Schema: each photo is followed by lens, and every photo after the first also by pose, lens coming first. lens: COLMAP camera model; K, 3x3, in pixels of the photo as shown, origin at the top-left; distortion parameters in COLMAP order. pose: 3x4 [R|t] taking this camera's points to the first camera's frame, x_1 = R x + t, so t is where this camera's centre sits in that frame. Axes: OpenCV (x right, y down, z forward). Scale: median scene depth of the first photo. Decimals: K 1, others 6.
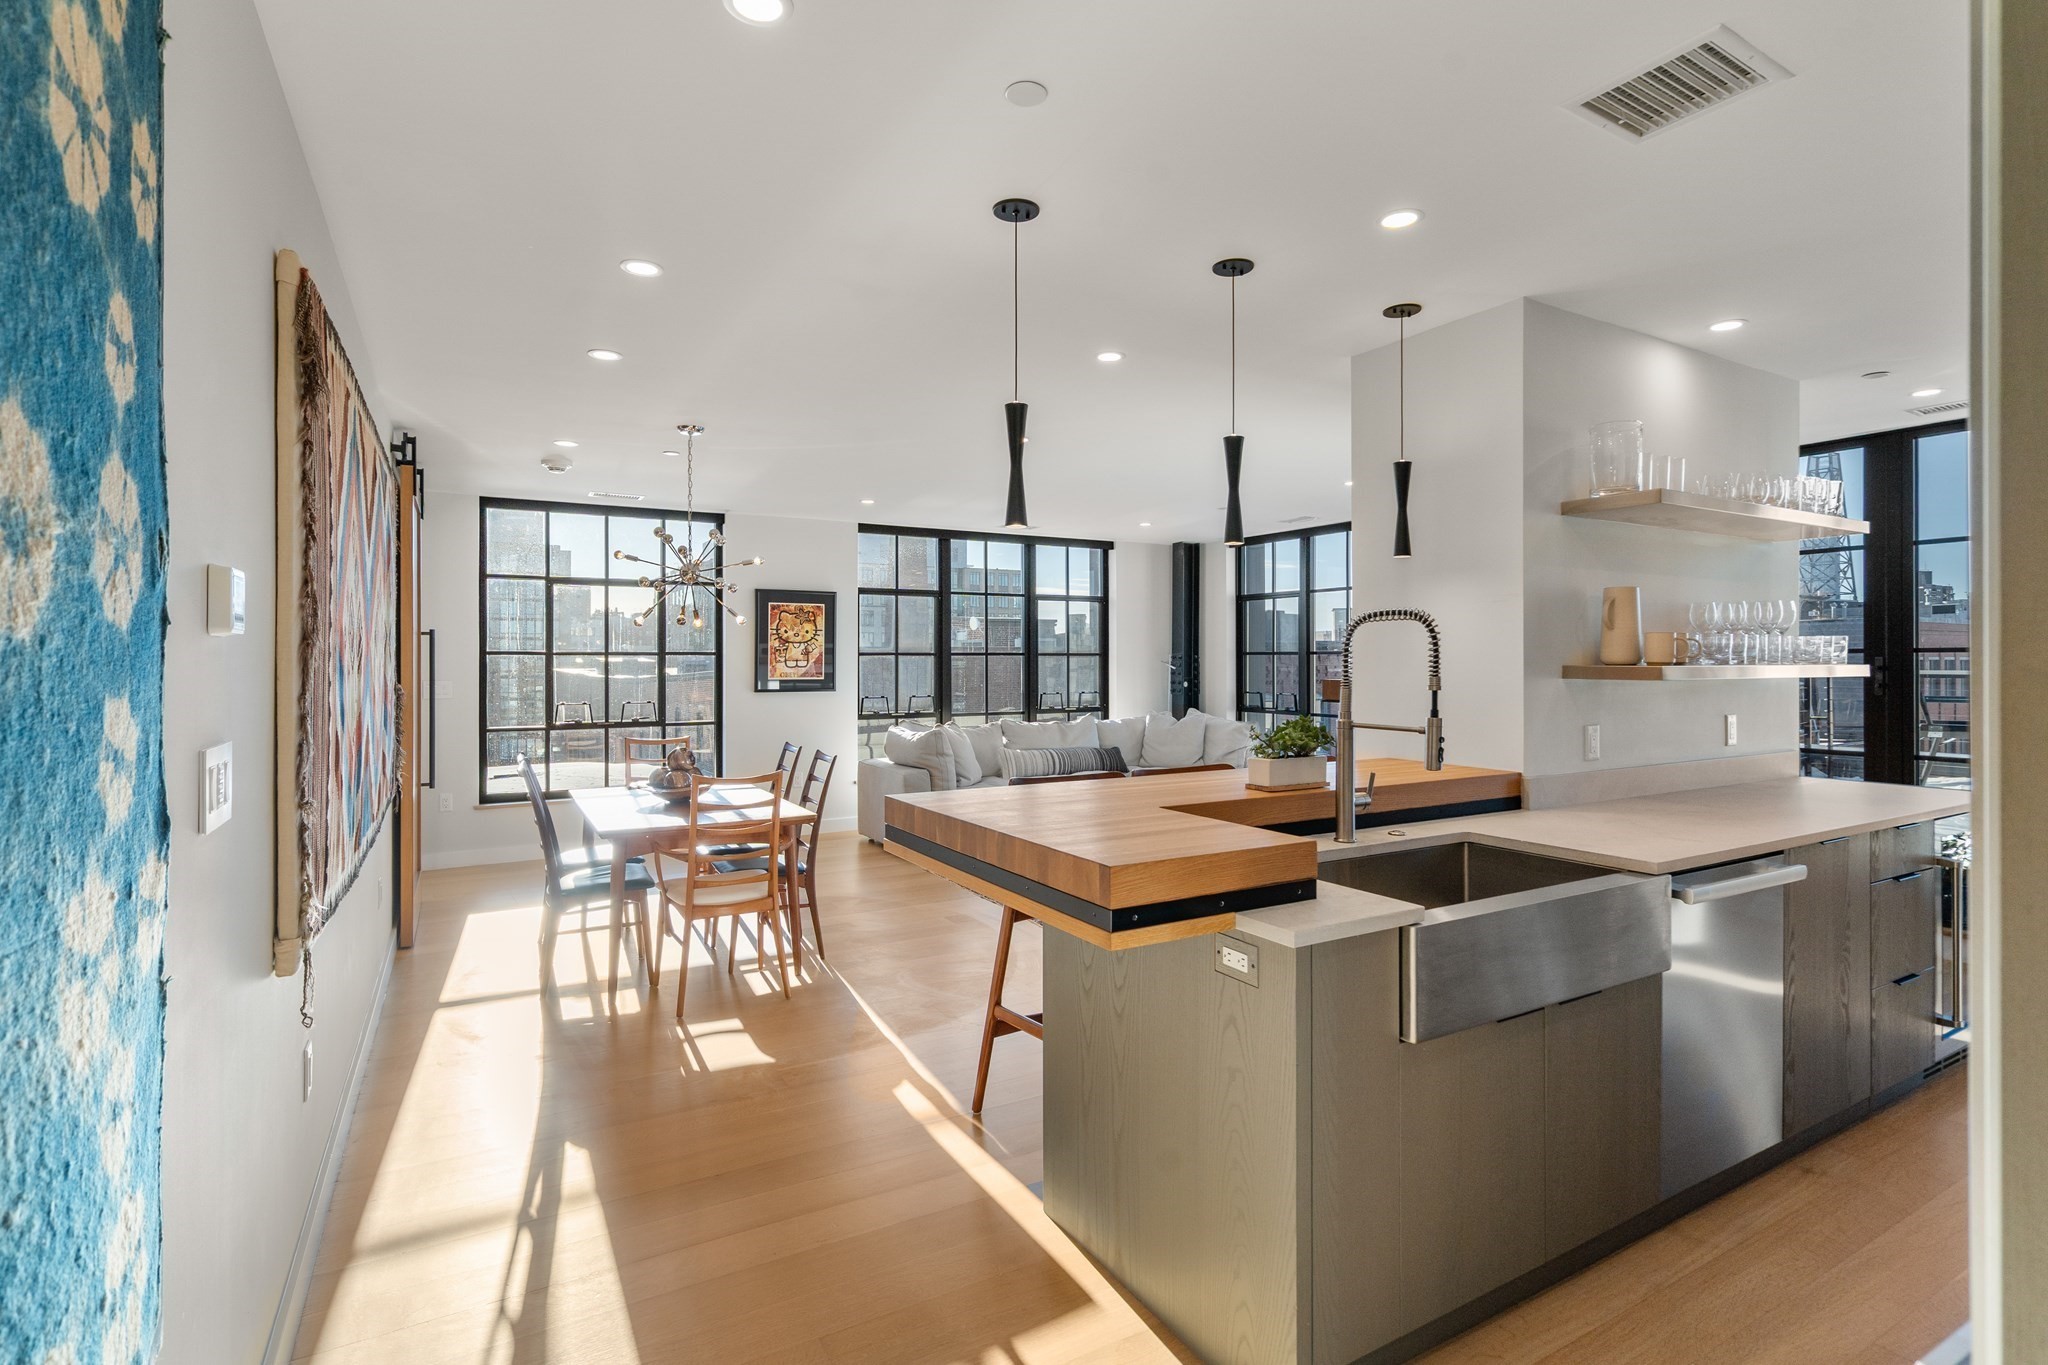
lens RADIAL K [[972.2, 0, 1030.9], [0, 972.2, 655.9], [0, 0, 1]] dist [0.000361, 0.000578]
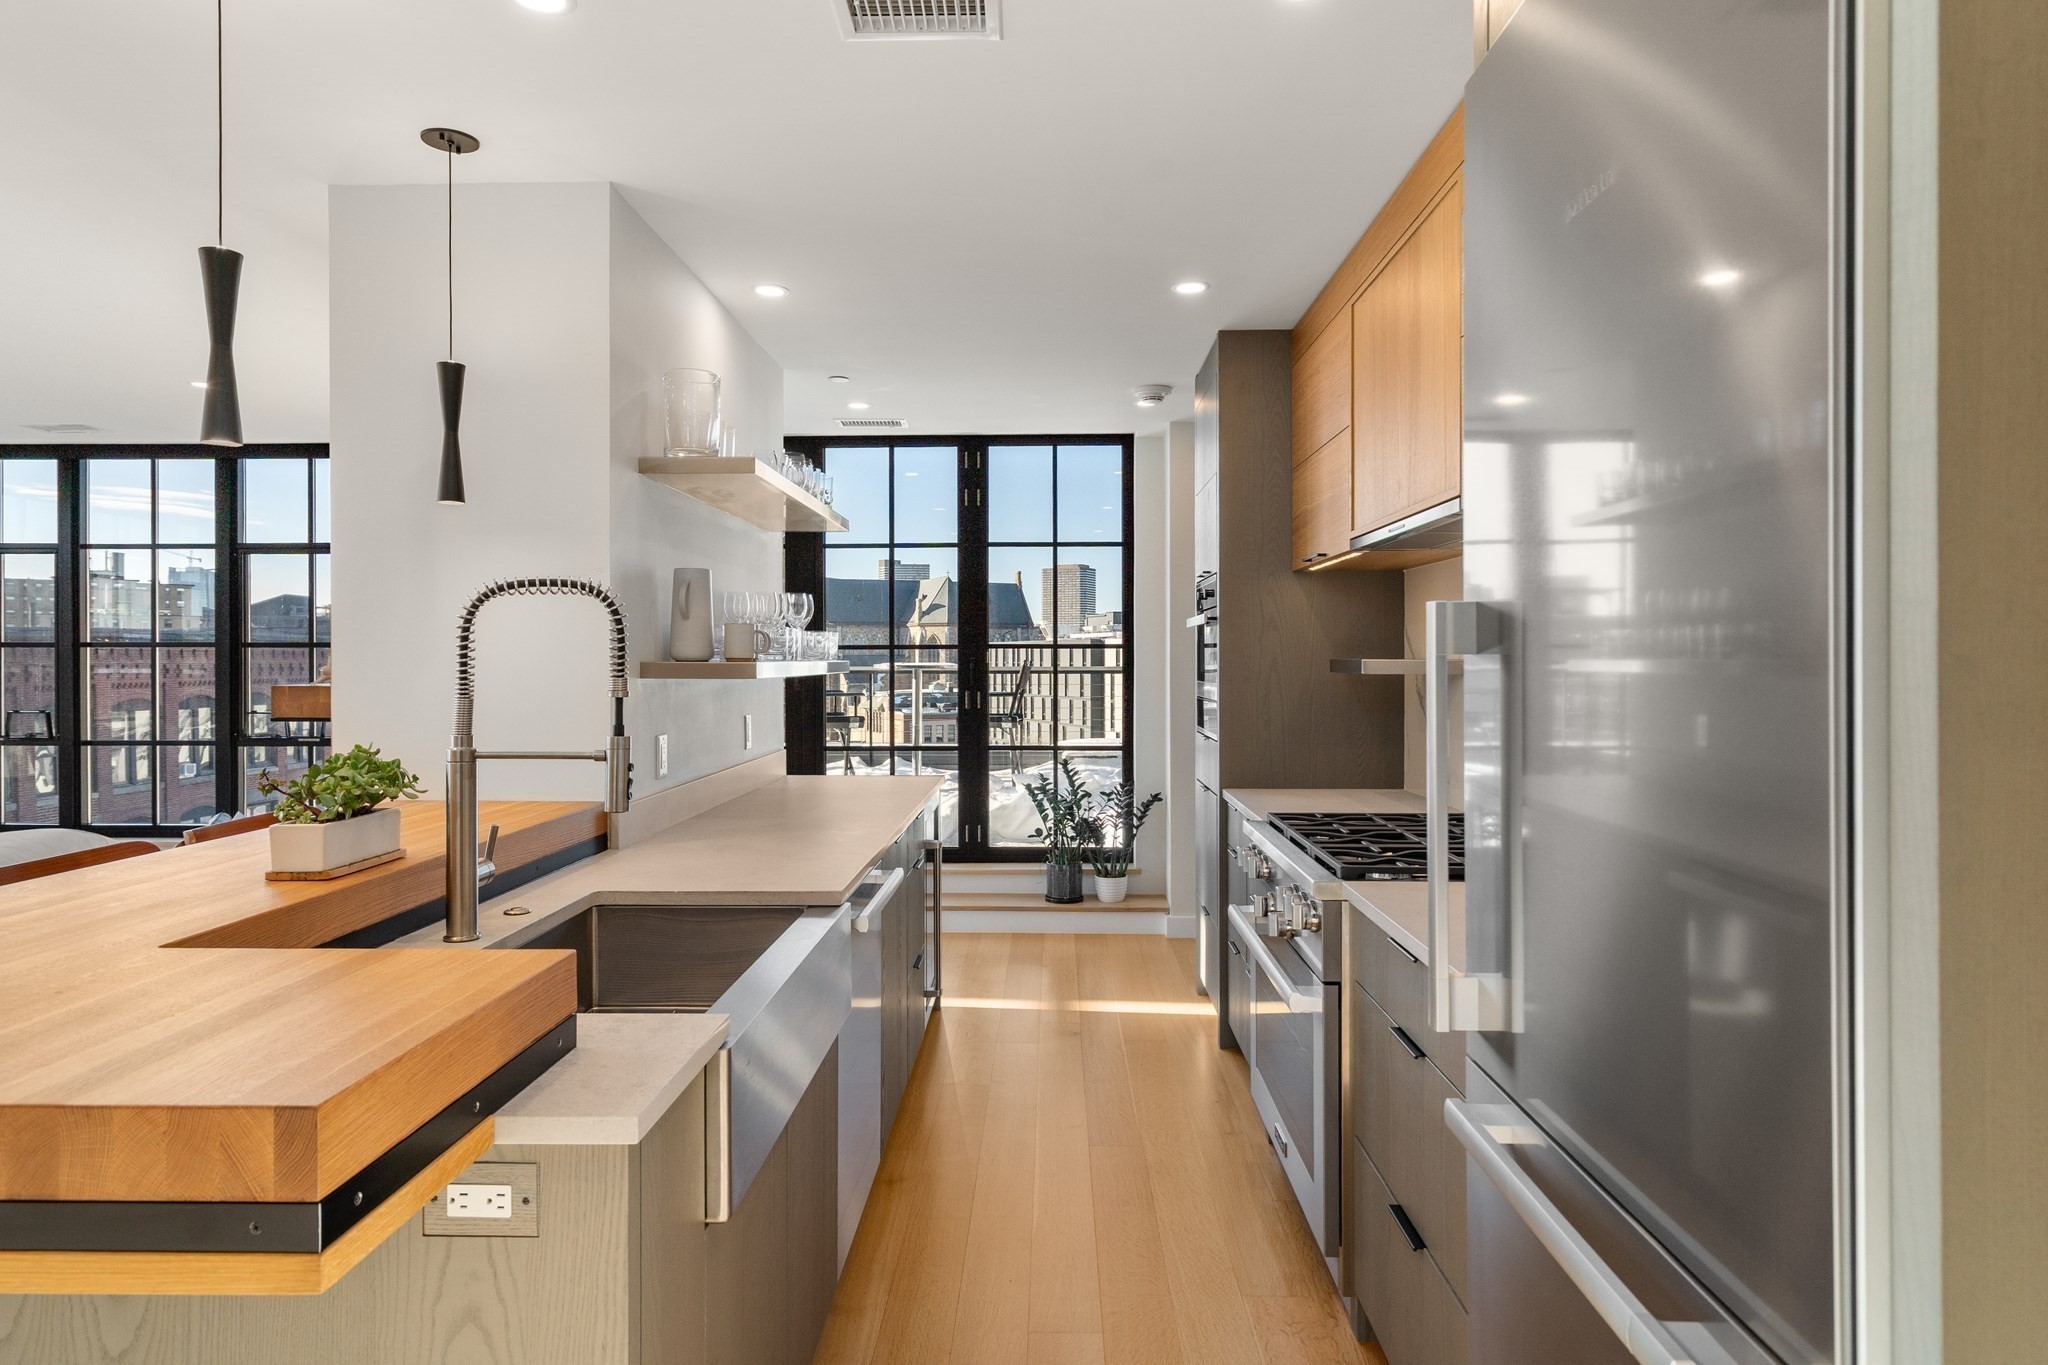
lens RADIAL K [[1175.5, 0, 1021.3], [0, 1175.5, 658.9], [0, 0, 1]] dist [0.006587, 0.000762]
pose [[0.525376, 0.000170, 0.850870, -0.139846], [-0.005035, 0.999983, 0.002909, 0.003603], [-0.850855, -0.005812, 0.525368, 0.287405]]
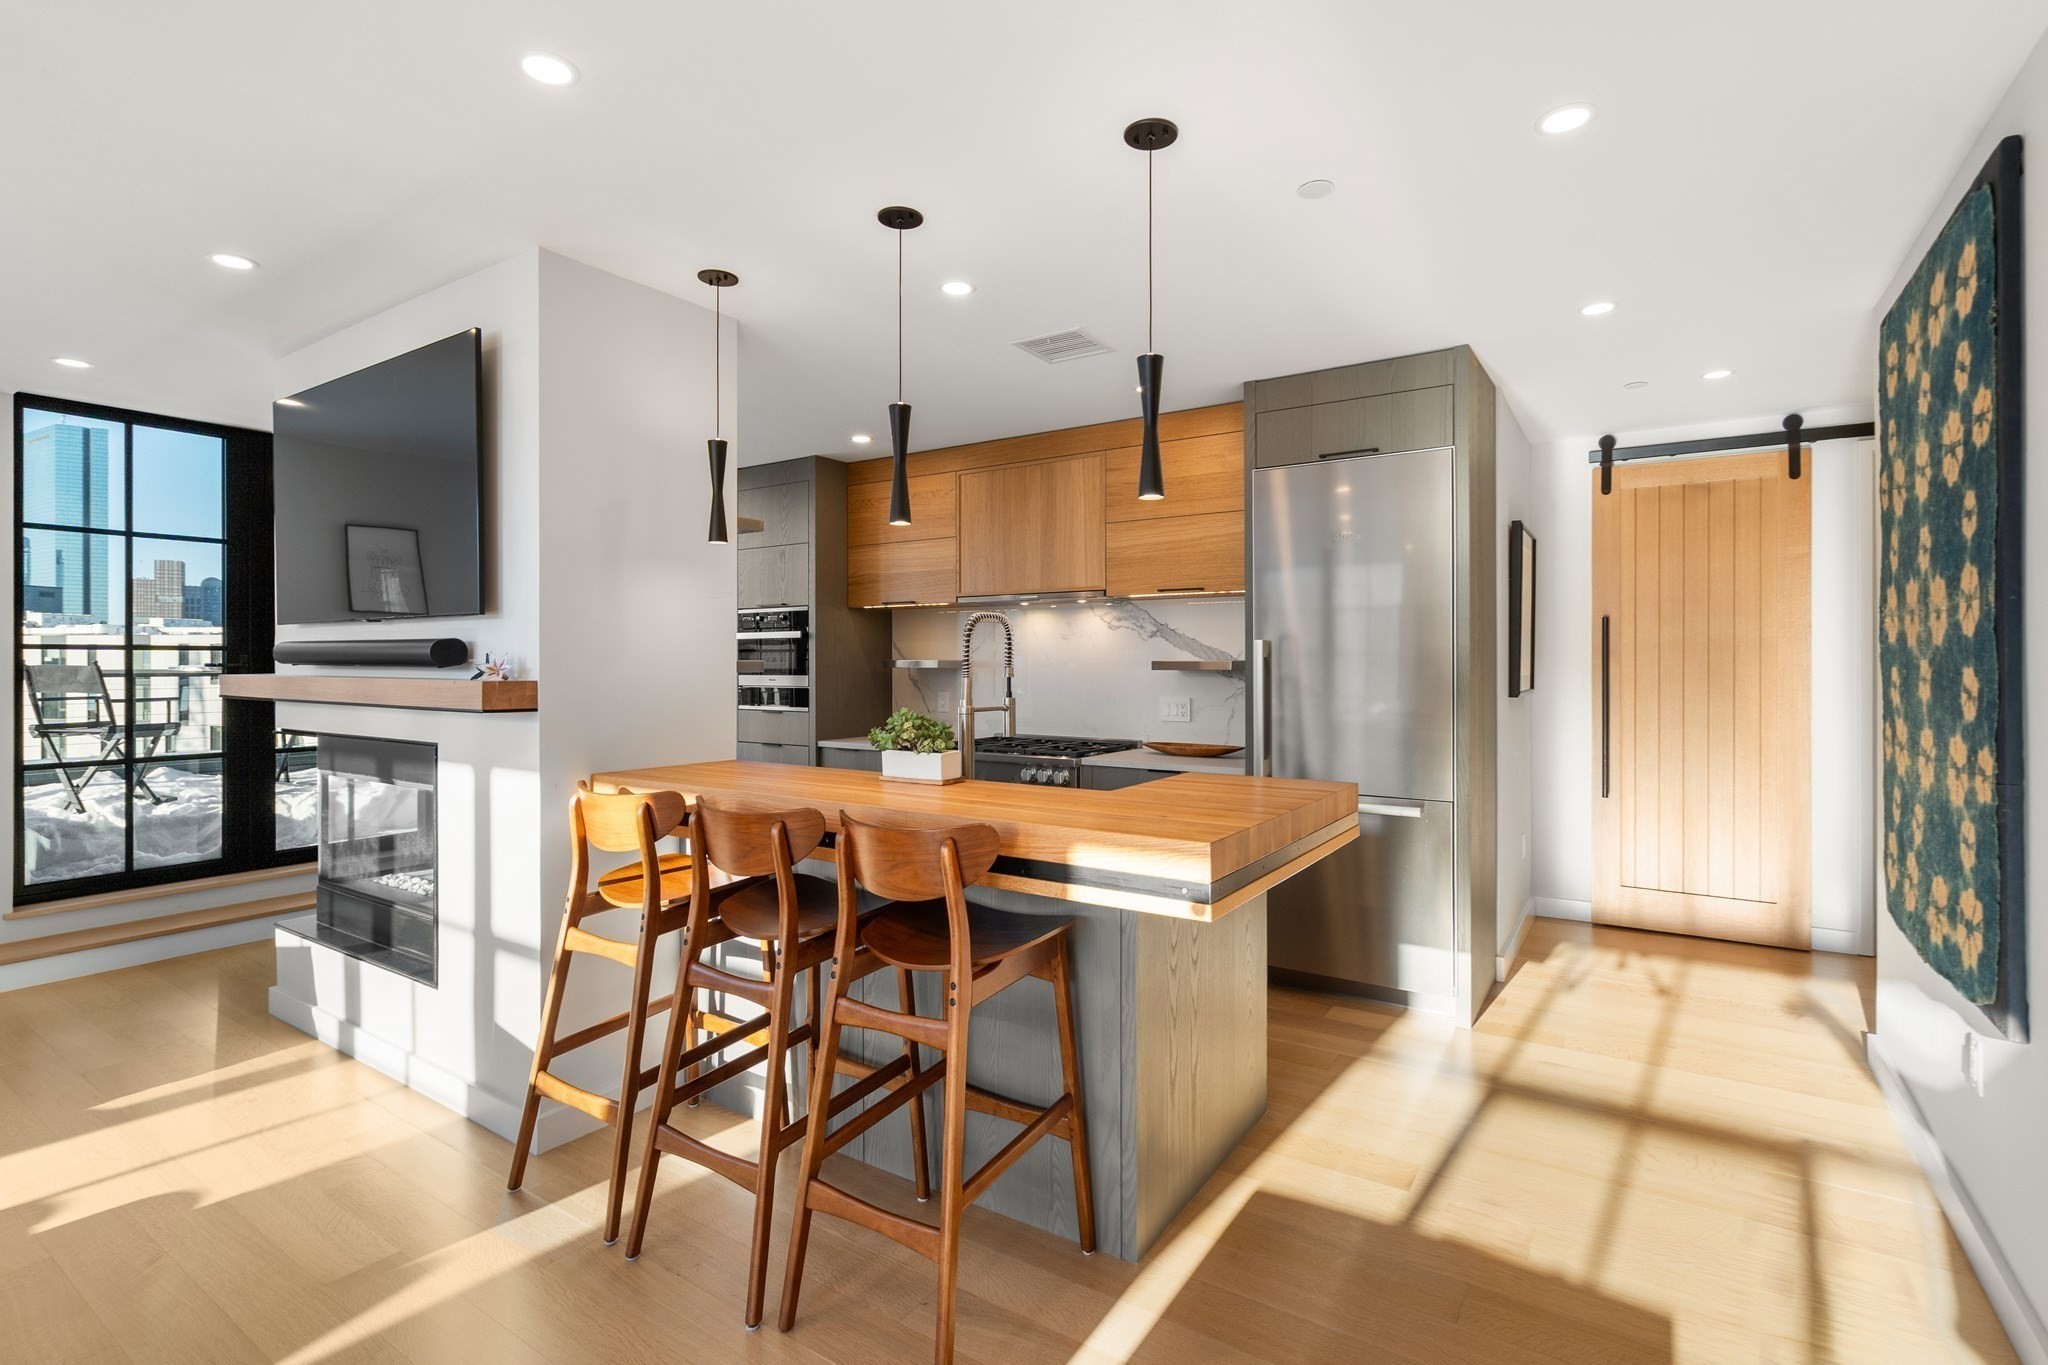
lens RADIAL K [[972.2, 0, 1030.9], [0, 972.2, 655.9], [0, 0, 1]] dist [0.000361, 0.000578]
pose [[-0.459864, 0.000101, 0.887989, -0.750110], [0.000729, 1.000000, 0.000265, 0.003421], [-0.887989, 0.000769, -0.459864, 1.478725]]
